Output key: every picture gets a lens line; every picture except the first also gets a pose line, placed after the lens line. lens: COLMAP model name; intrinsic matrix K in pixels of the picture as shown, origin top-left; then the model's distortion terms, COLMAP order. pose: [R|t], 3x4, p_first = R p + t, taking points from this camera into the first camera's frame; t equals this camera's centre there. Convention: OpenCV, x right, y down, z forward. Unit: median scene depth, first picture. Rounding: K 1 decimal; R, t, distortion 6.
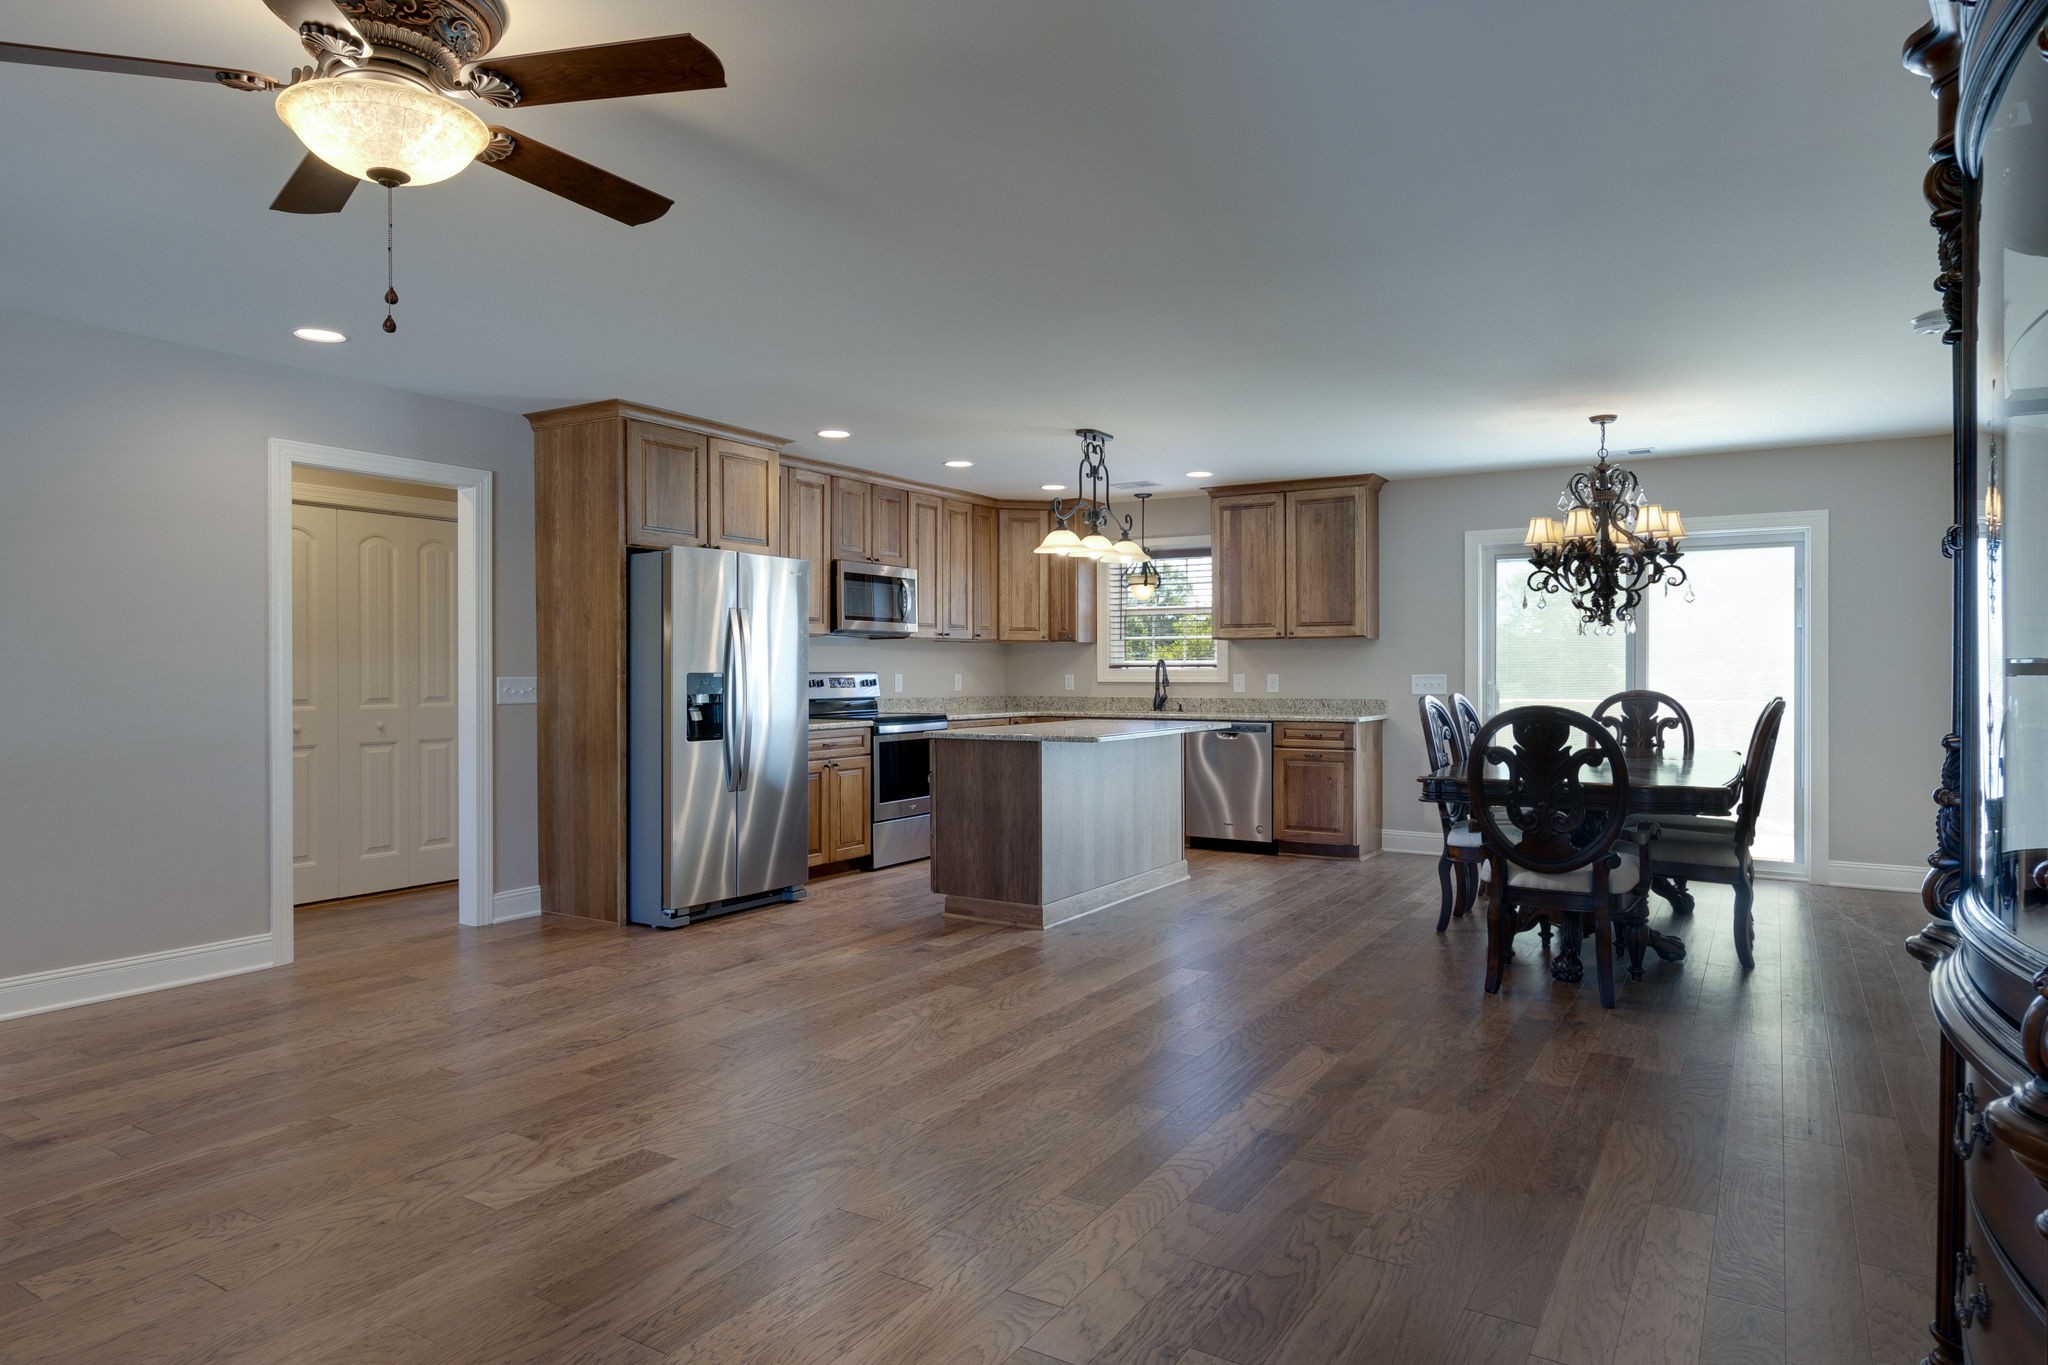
lens RADIAL K [[1210.2, 0, 1019.5], [0, 1210.2, 670.8], [0, 0, 1]] dist [0.008935, -0.007019]
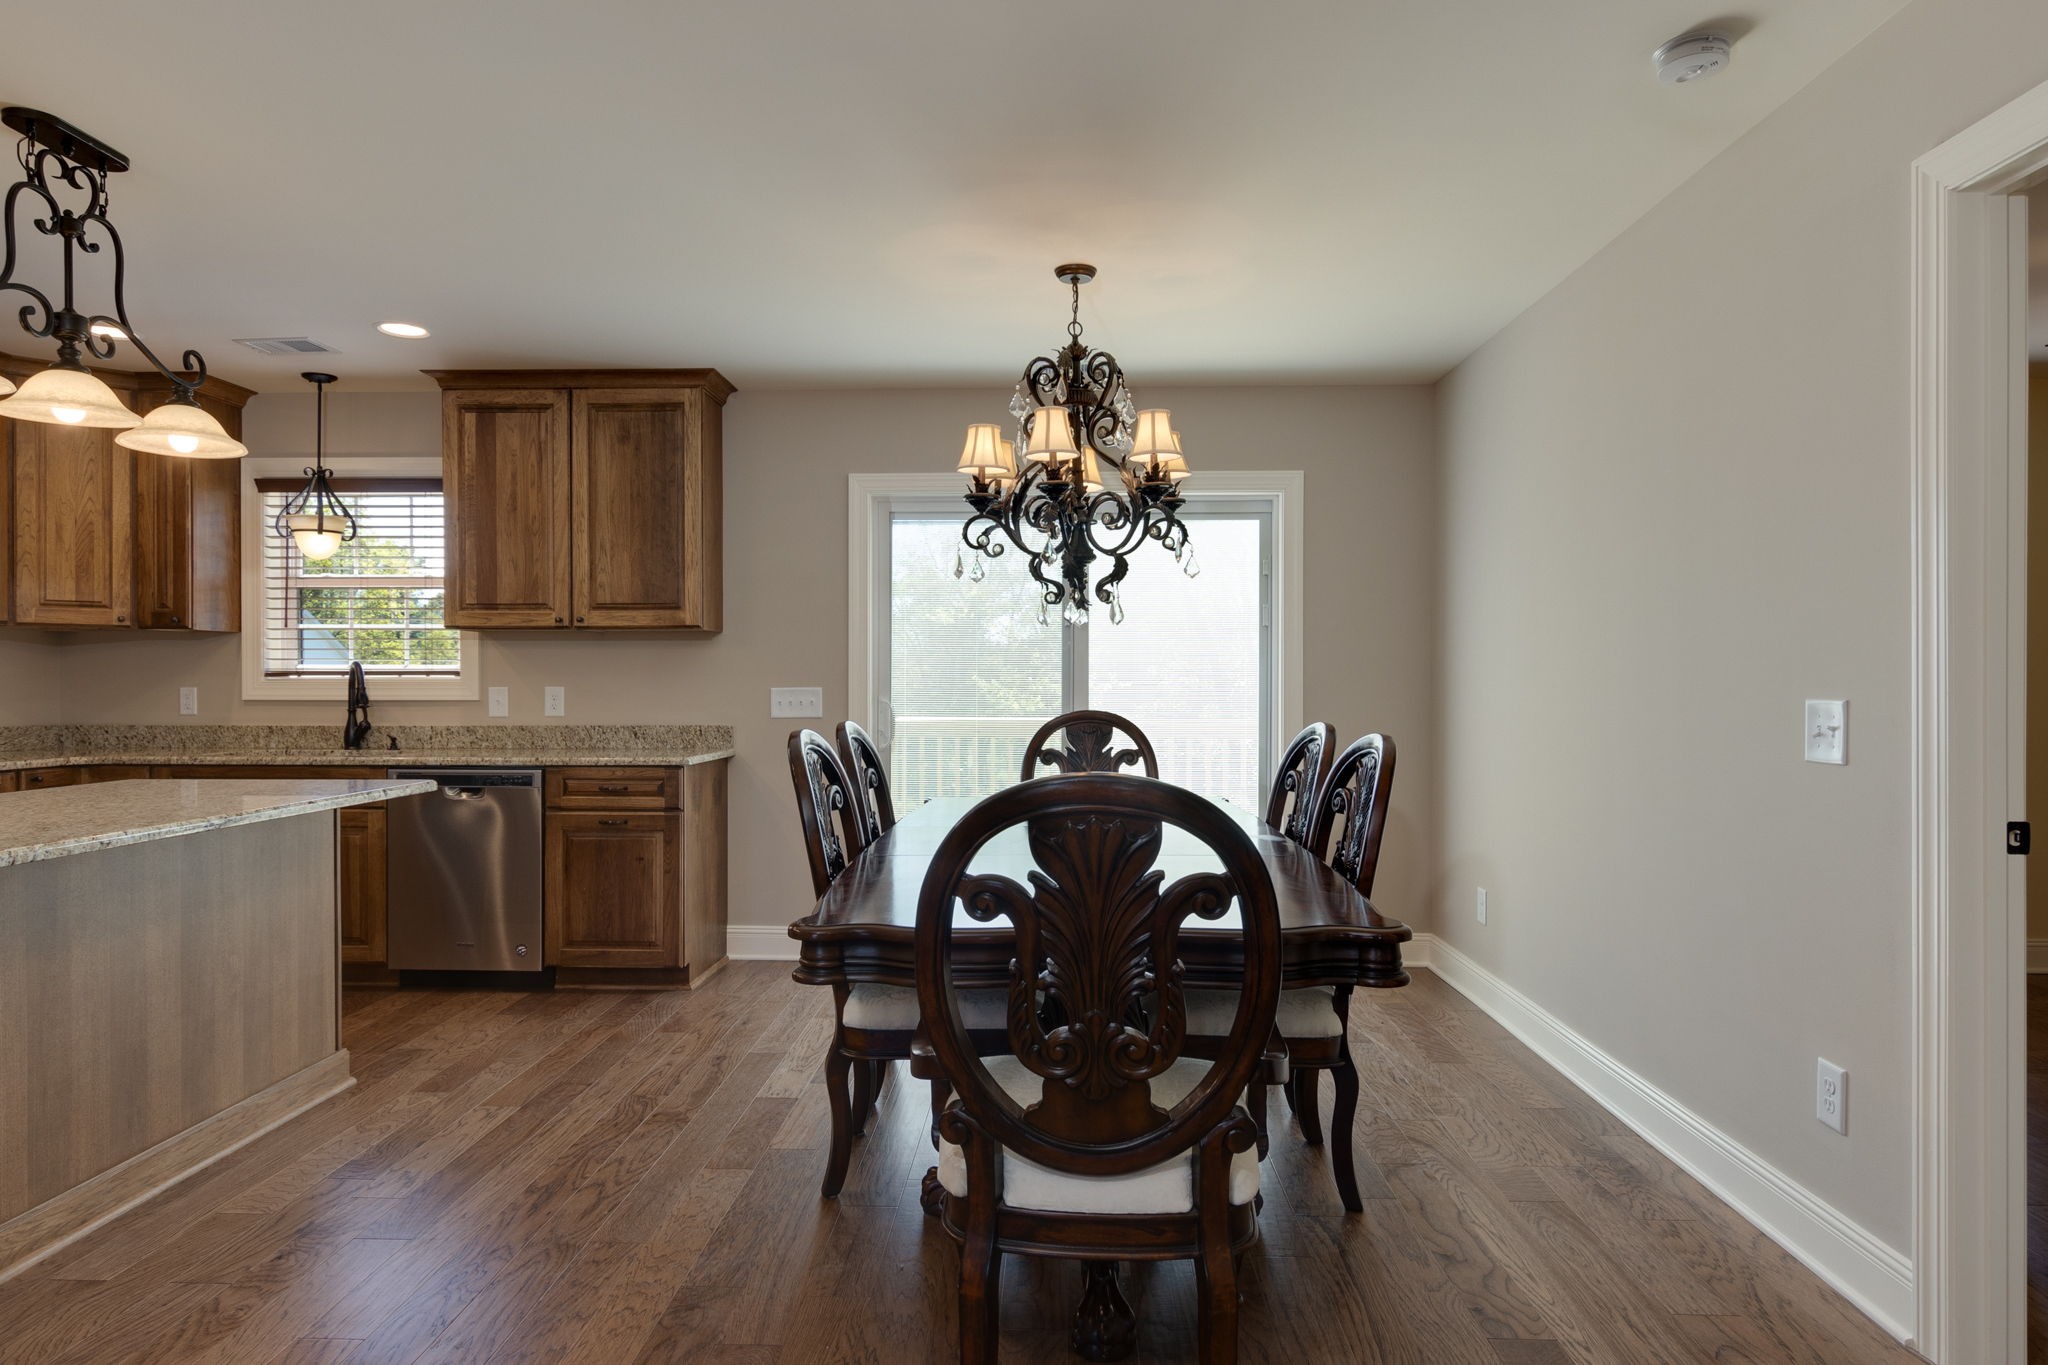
lens RADIAL K [[1210.2, 0, 1018.9], [0, 1210.2, 684.1], [0, 0, 1]] dist [0.008935, -0.007019]
pose [[0.868821, 0.000331, 0.495126, 0.131835], [-0.001868, 0.999995, 0.002610, -0.000859], [-0.495122, -0.003192, 0.868817, 0.415097]]
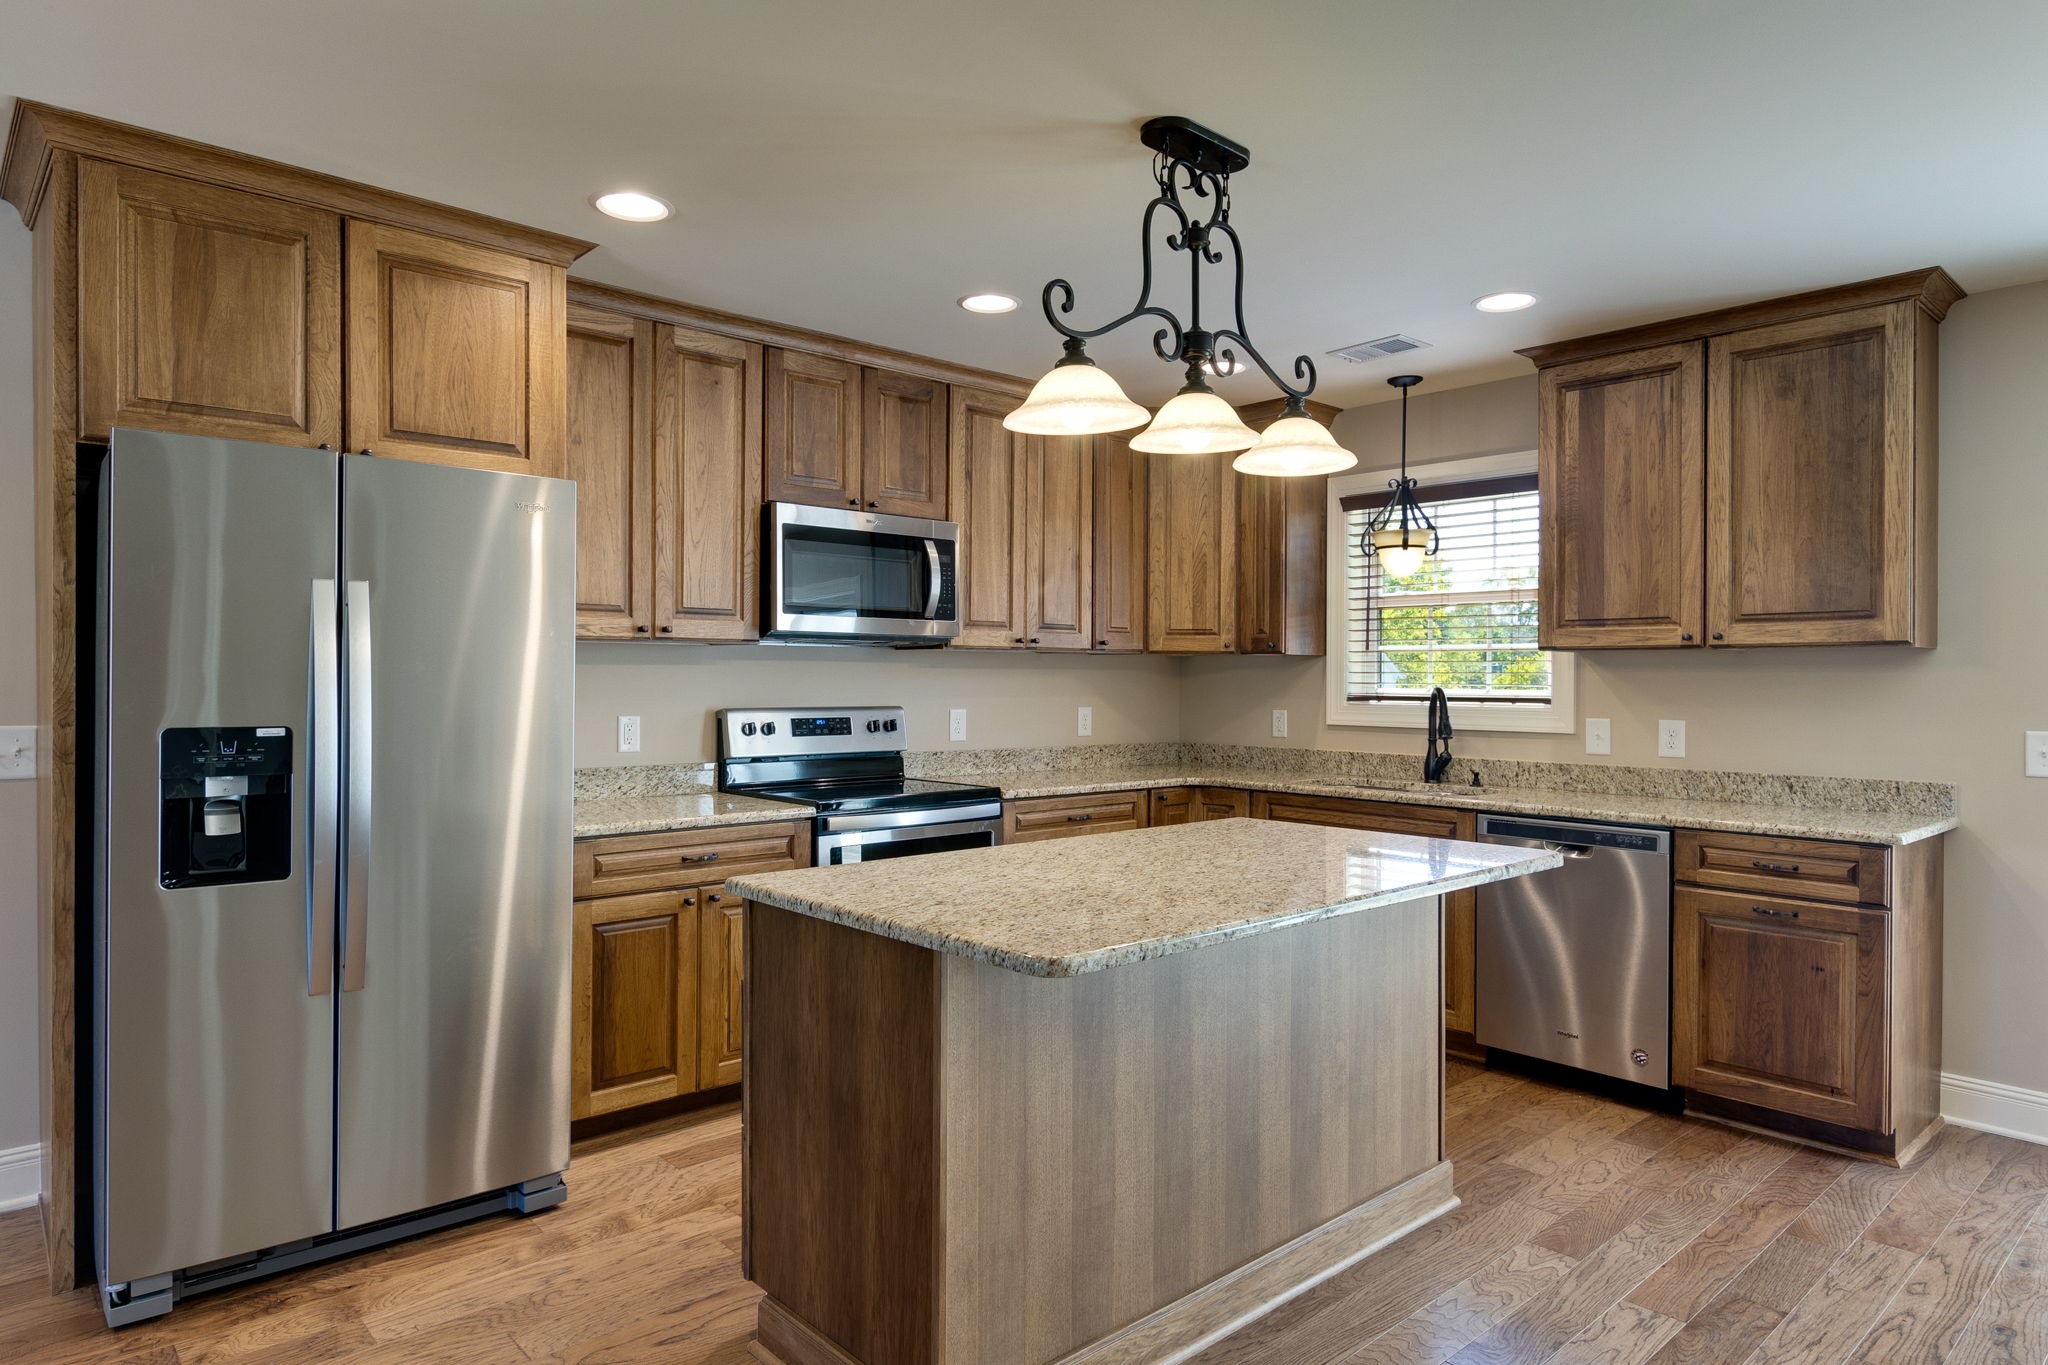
lens RADIAL K [[1210.2, 0, 1013.6], [0, 1210.2, 681.7], [0, 0, 1]] dist [0.008935, -0.007019]
pose [[0.959924, 0.007973, -0.280147, 0.109048], [-0.007625, 0.999968, 0.002331, -0.014694], [0.280156, -0.000101, 0.959954, 0.546776]]
